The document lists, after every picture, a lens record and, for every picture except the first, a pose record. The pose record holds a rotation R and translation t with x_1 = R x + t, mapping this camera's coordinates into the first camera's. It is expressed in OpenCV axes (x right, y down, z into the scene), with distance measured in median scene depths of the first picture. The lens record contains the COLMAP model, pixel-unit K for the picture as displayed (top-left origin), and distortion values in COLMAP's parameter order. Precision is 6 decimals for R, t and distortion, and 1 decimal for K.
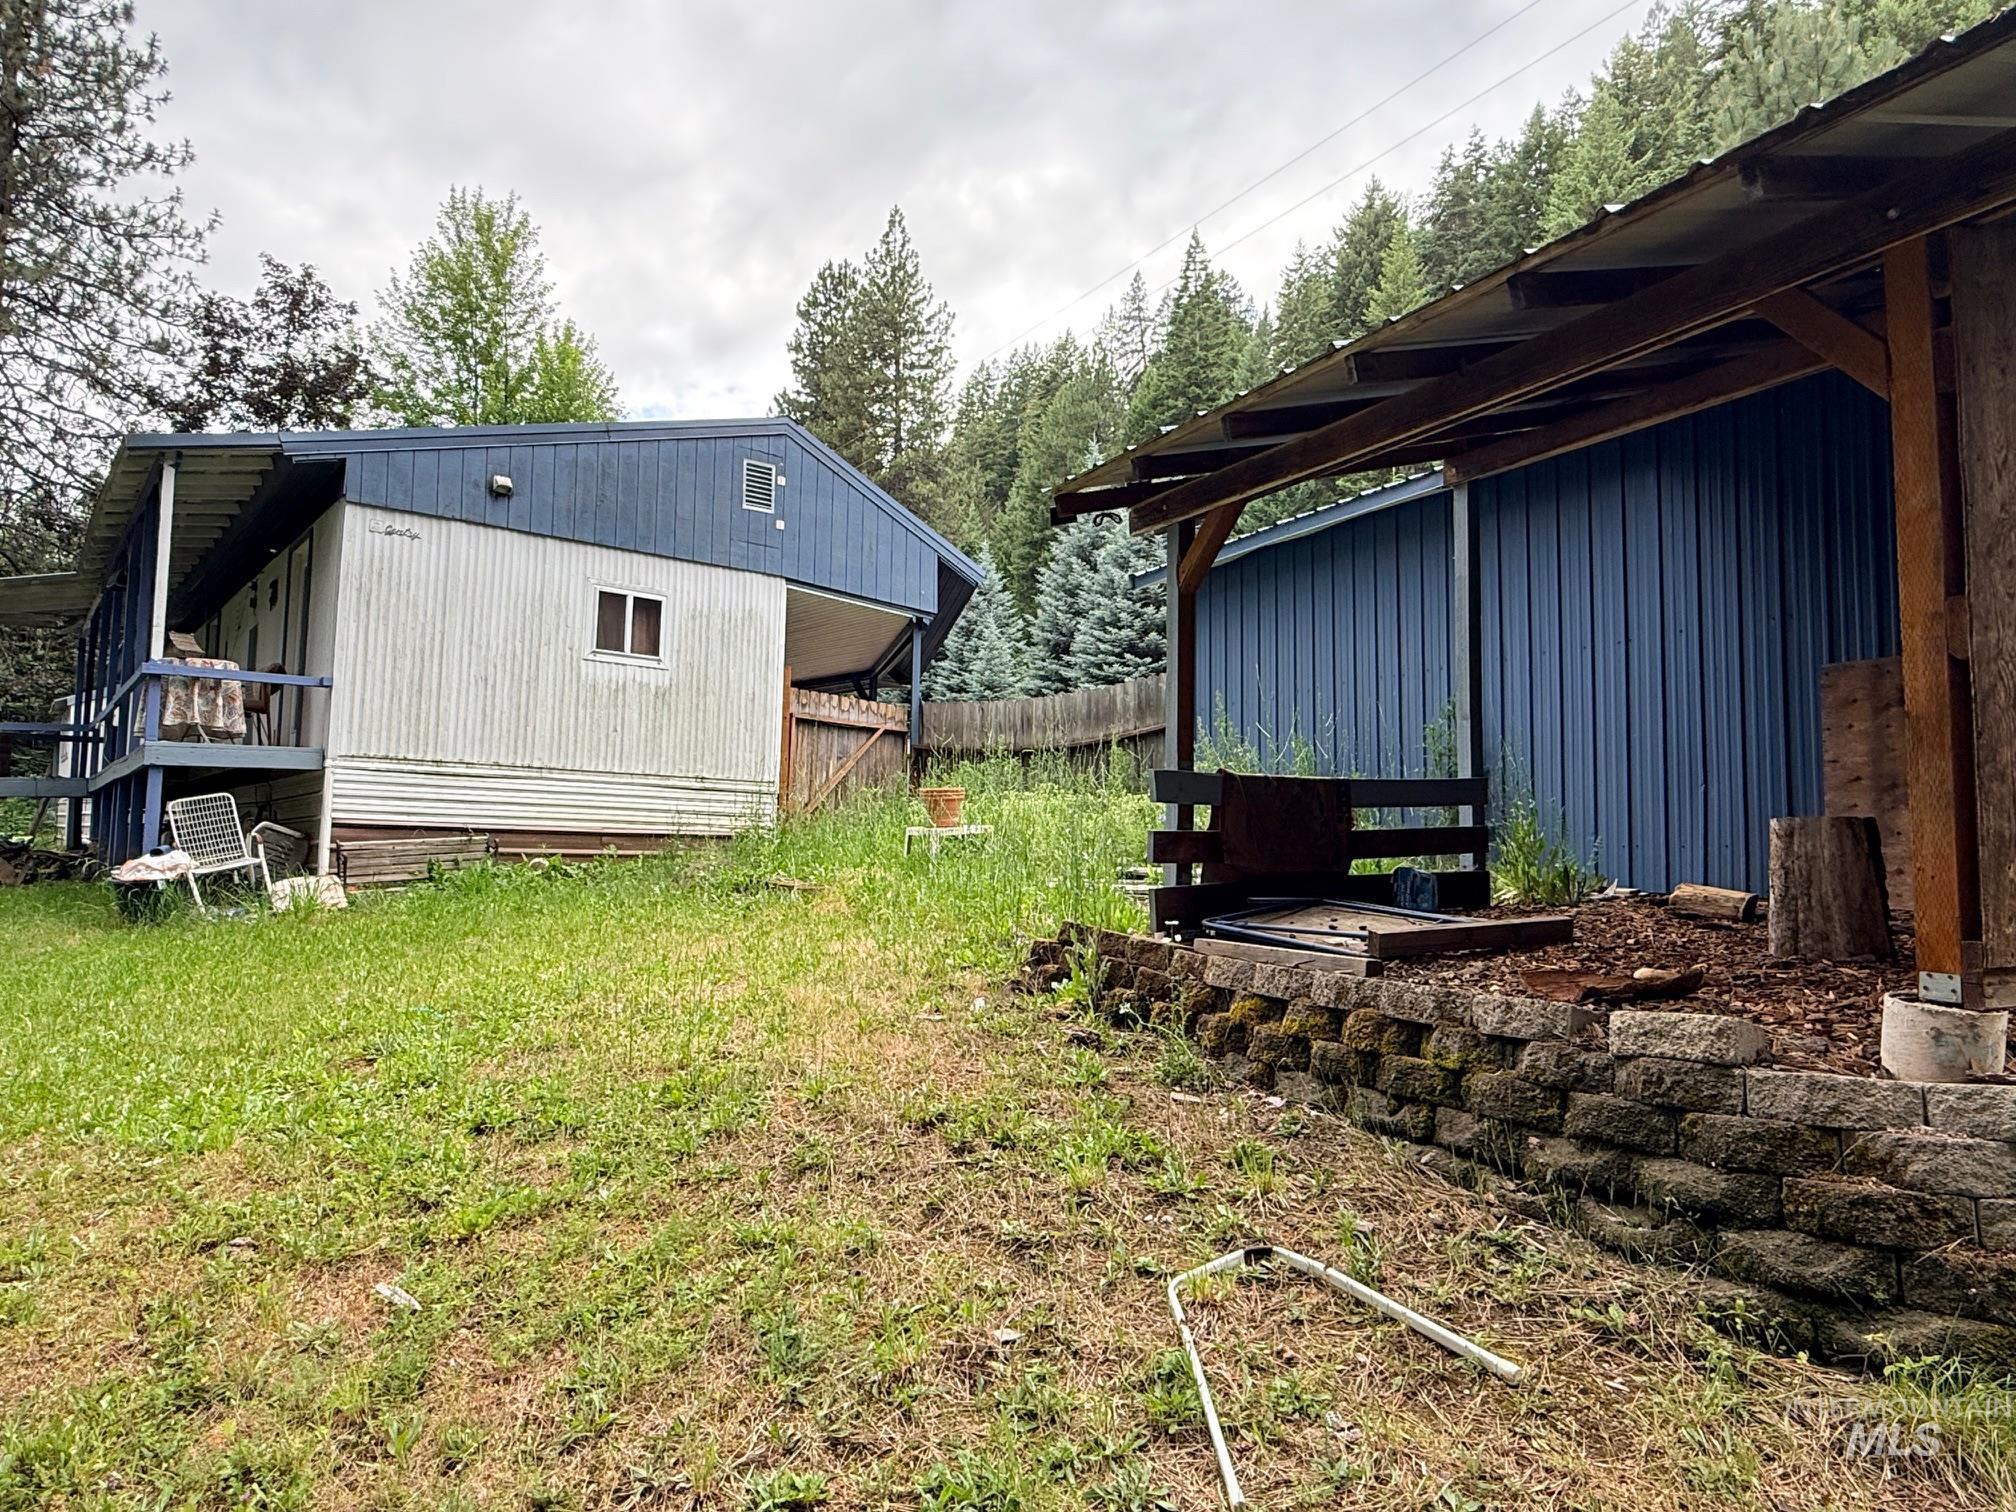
lens RADIAL K [[1164.8, 0, 1008.0], [0, 1164.8, 756.0], [0, 0, 1]] dist [0.000440, 0.001942]
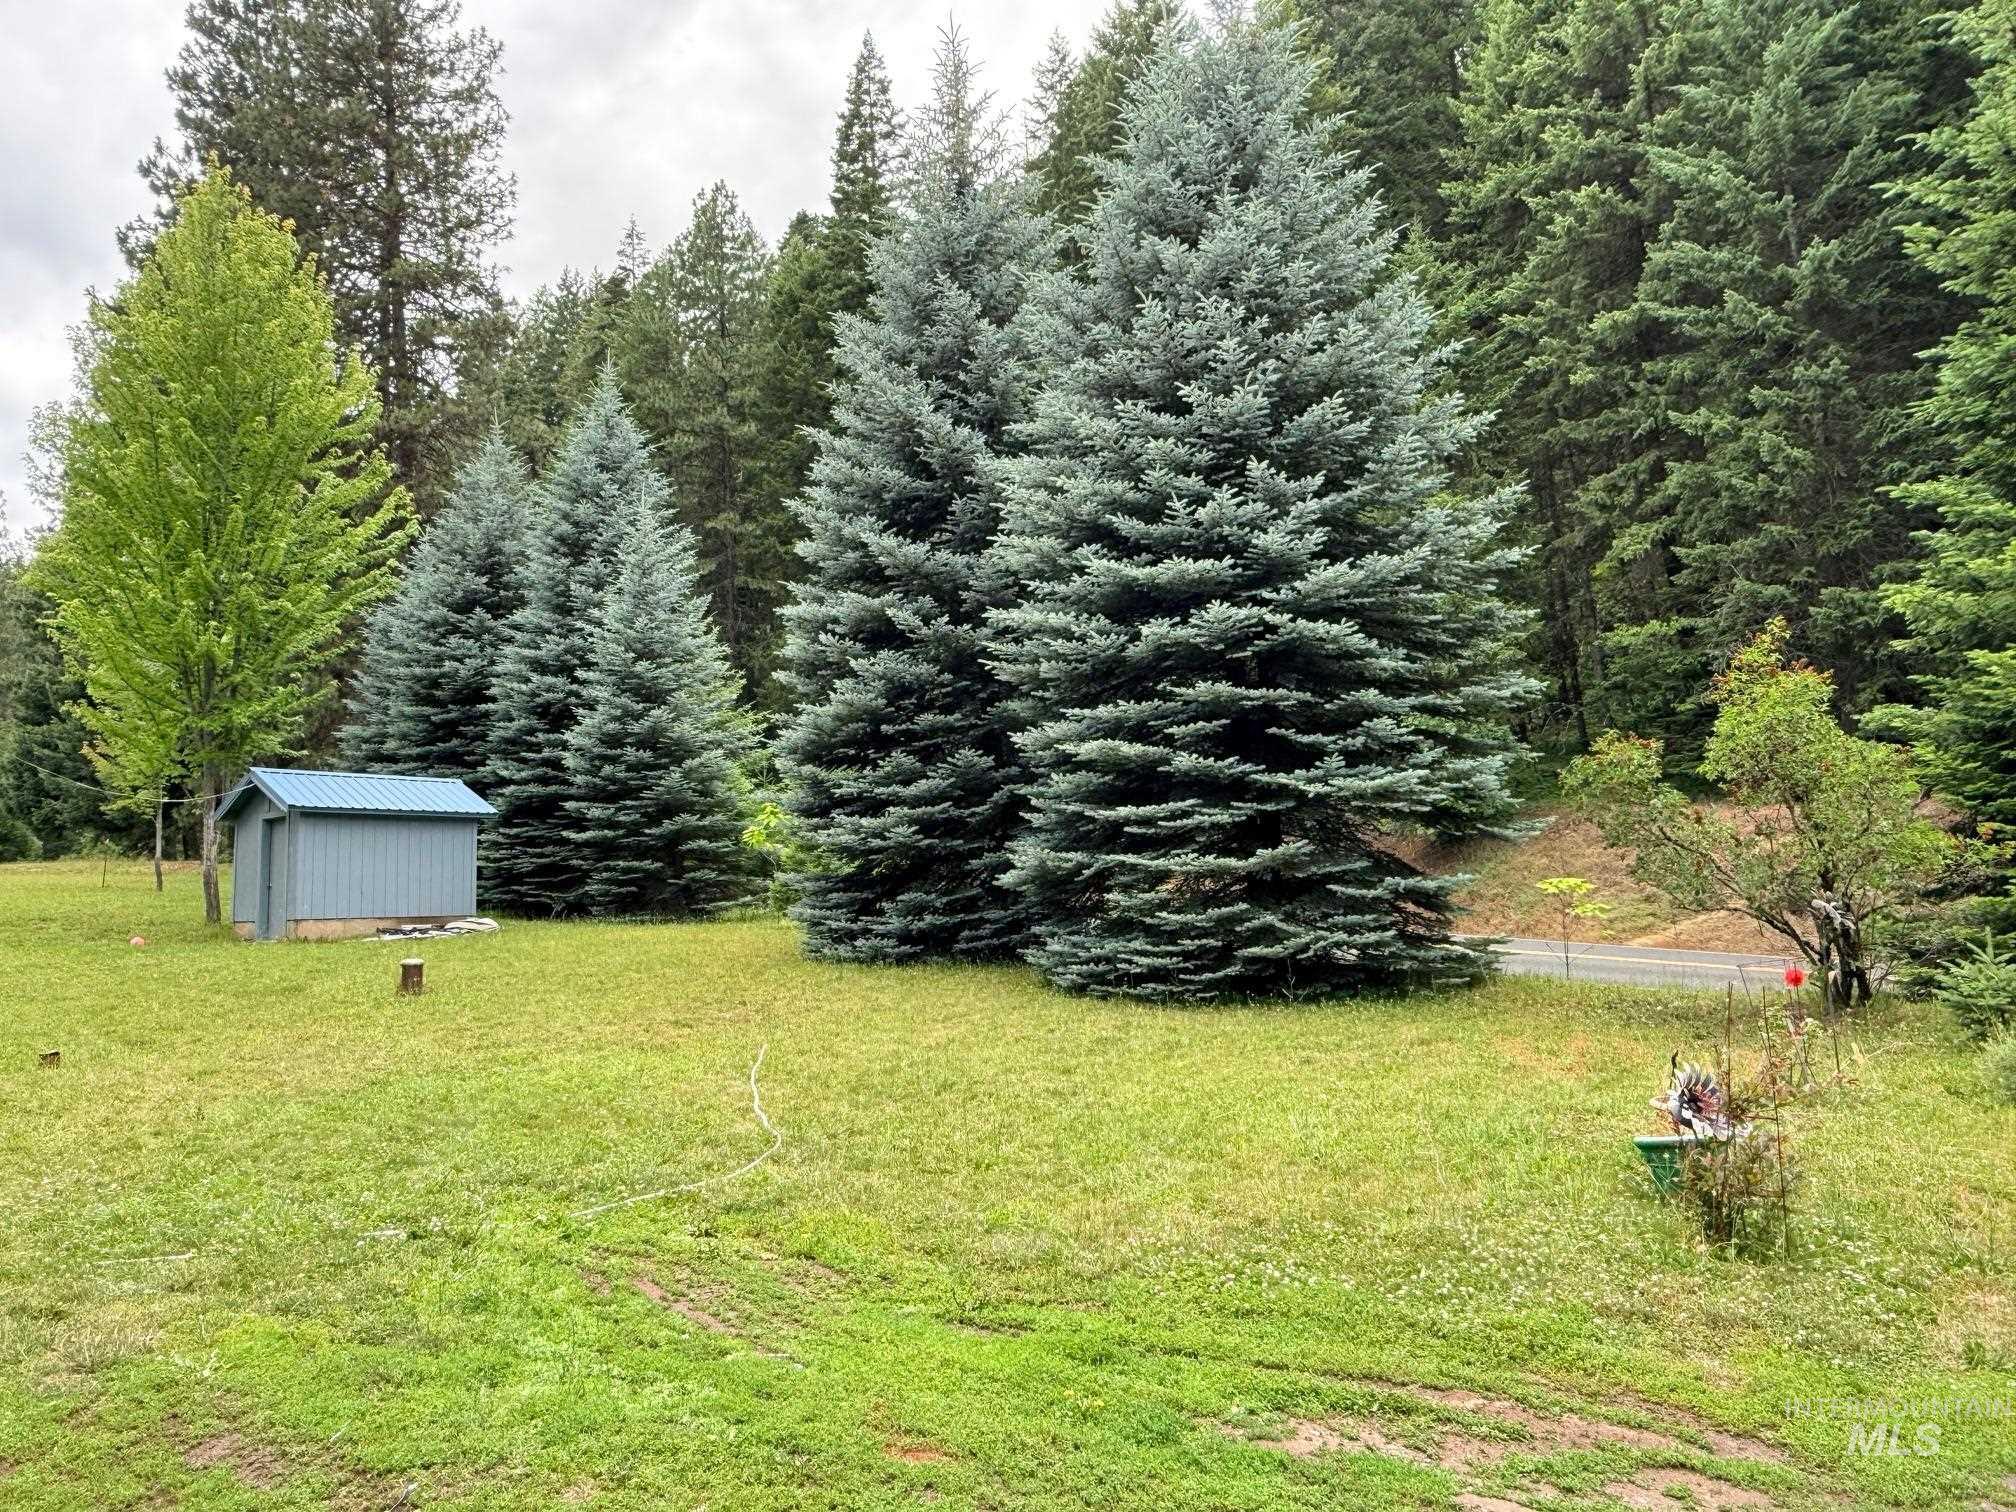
lens RADIAL K [[1164.8, 0, 1008.0], [0, 1164.8, 756.0], [0, 0, 1]] dist [0.000440, 0.001942]
pose [[0.922425, -0.026735, 0.385250, -0.057501], [0.039553, 0.998895, -0.025385, -0.000359], [-0.384146, 0.038653, 0.922463, 0.476789]]
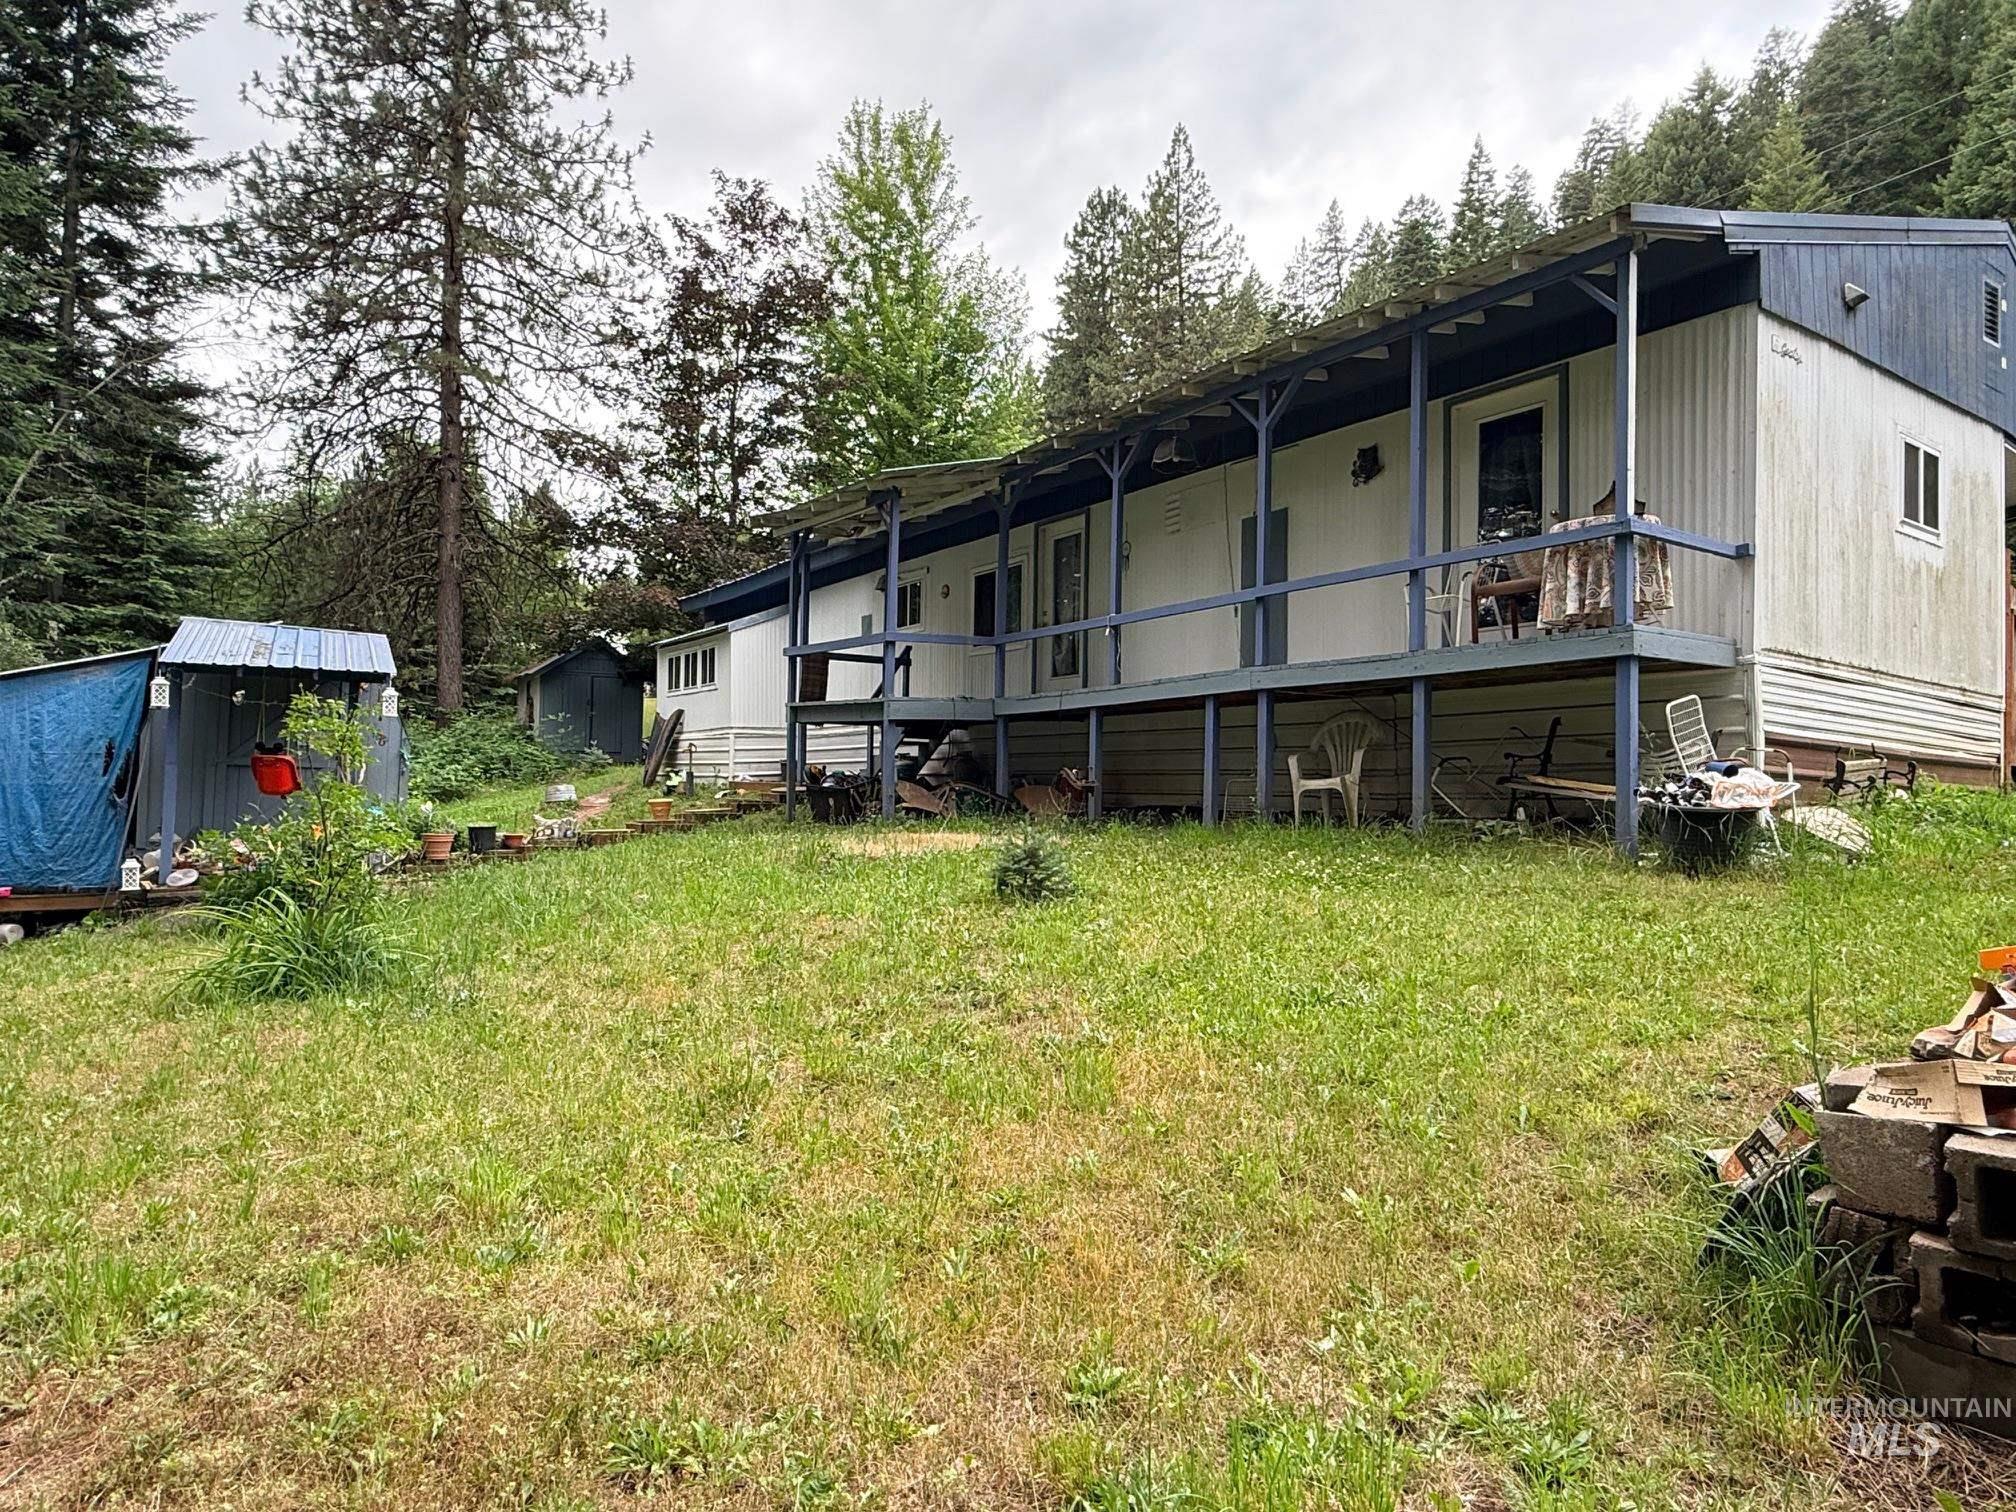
lens RADIAL K [[1164.8, 0, 1008.0], [0, 1164.8, 756.0], [0, 0, 1]] dist [0.000440, 0.001942]
pose [[0.993865, 0.005767, -0.110450, -0.147466], [-0.001560, 0.999271, 0.038139, 0.006138], [0.110589, -0.037733, 0.993150, 0.029787]]
